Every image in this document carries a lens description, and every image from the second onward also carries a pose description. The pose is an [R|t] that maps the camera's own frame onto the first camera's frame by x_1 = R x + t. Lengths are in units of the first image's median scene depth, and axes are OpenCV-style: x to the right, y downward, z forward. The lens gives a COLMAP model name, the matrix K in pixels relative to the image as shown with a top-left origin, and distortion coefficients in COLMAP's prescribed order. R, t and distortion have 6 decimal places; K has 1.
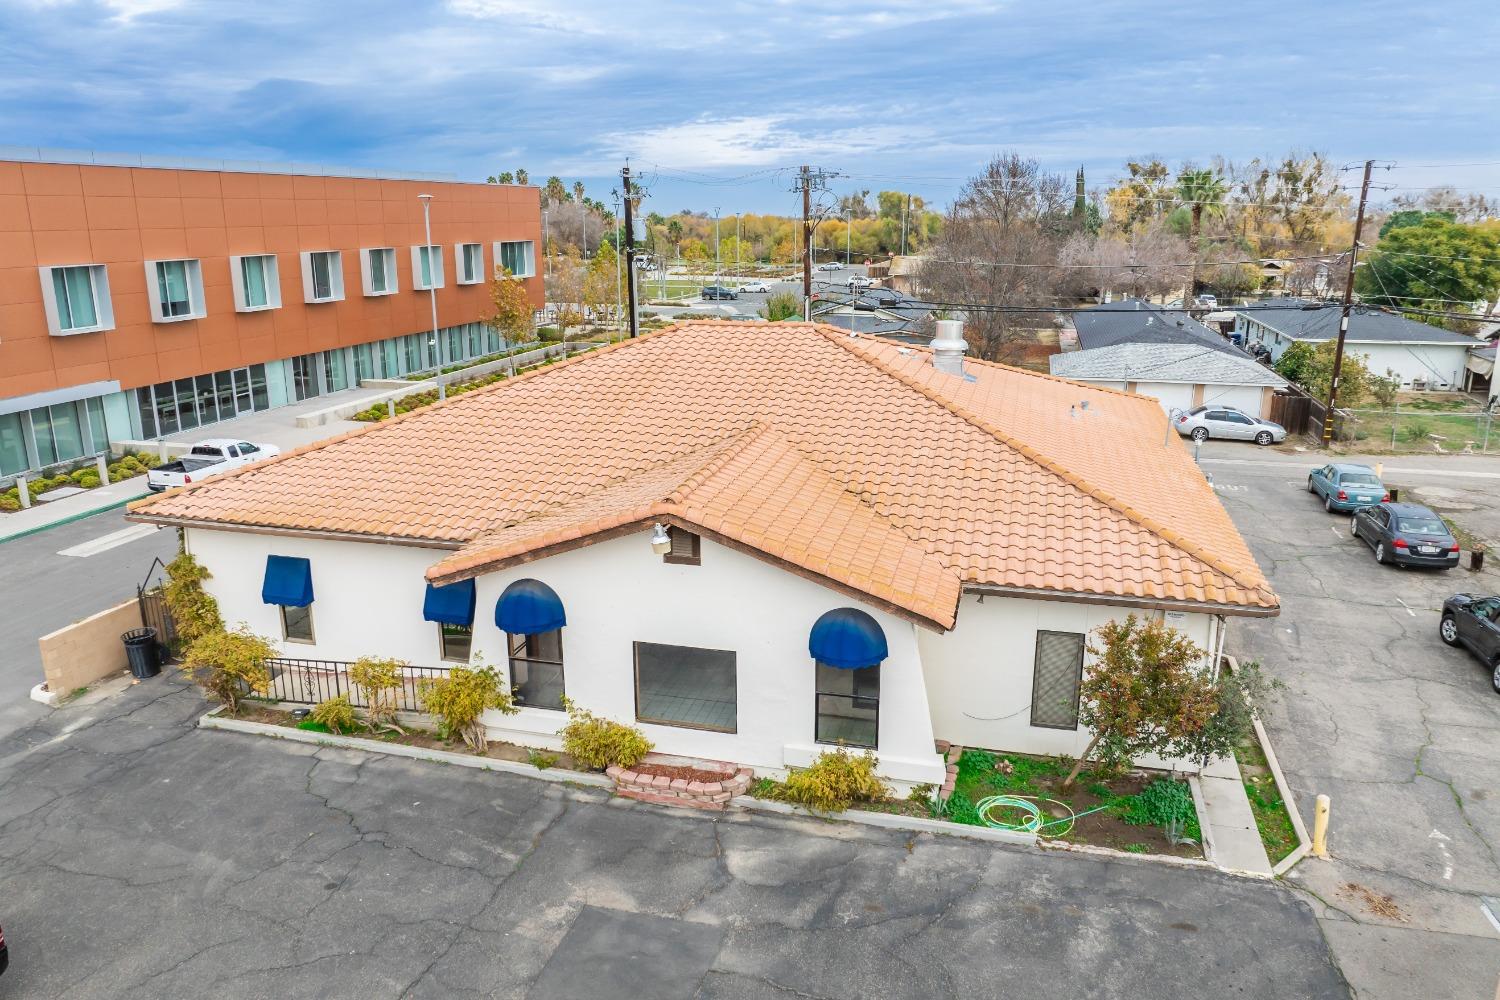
lens RADIAL K [[1054.1, 0, 752.0], [0, 1054.1, 499.3], [0, 0, 1]] dist [-0.038234, 0.003839]
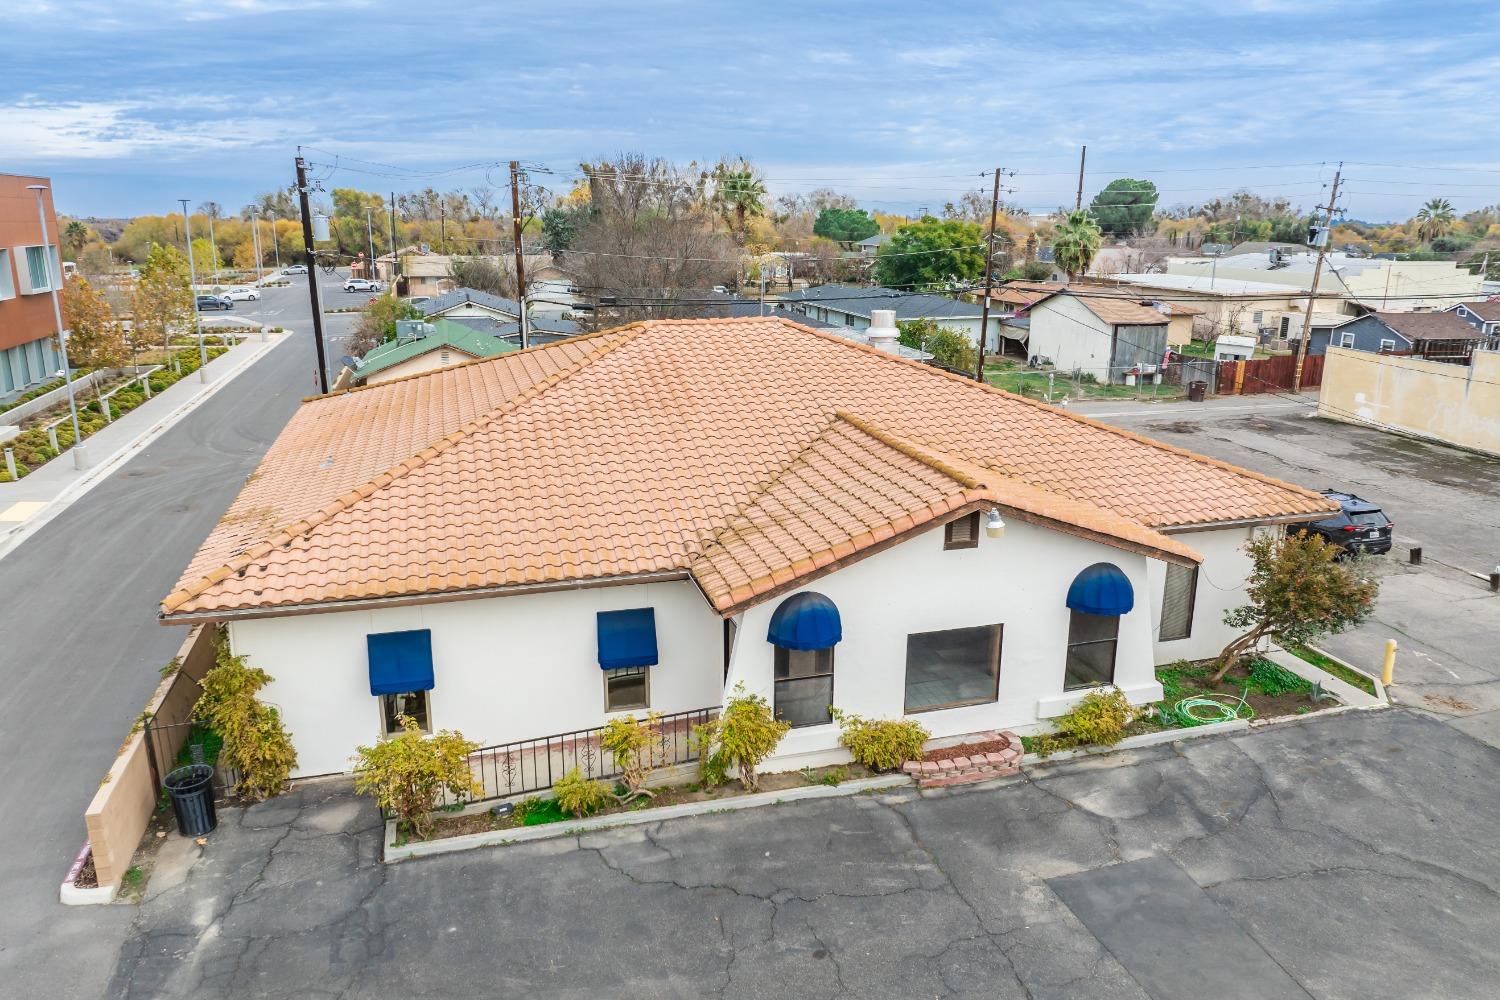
lens RADIAL K [[1054.1, 0, 752.0], [0, 1054.1, 499.3], [0, 0, 1]] dist [-0.038234, 0.003839]
pose [[0.856451, -0.128606, 0.499953, -0.711833], [0.128305, 0.991111, 0.035156, -0.046374], [-0.500030, 0.034037, 0.865339, 0.197239]]
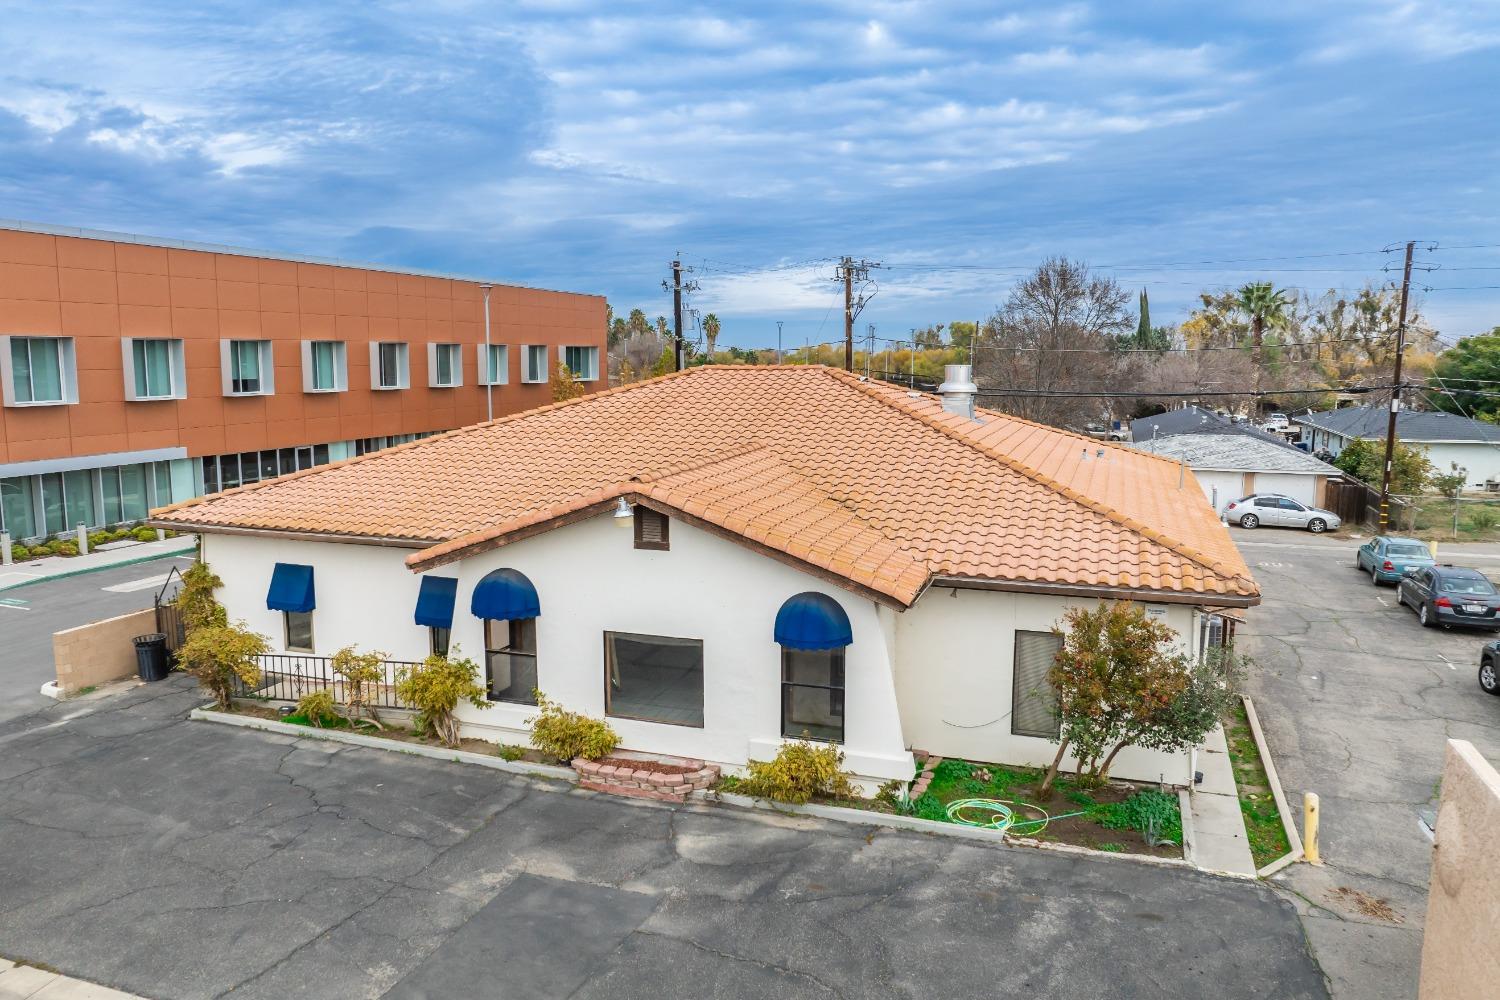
lens RADIAL K [[1054.1, 0, 752.0], [0, 1054.1, 499.3], [0, 0, 1]] dist [-0.038234, 0.003839]
pose [[0.997051, 0.015150, -0.075230, 0.098750], [-0.024643, 0.991608, -0.126913, 0.131819], [0.072675, 0.128392, 0.989057, 0.005853]]
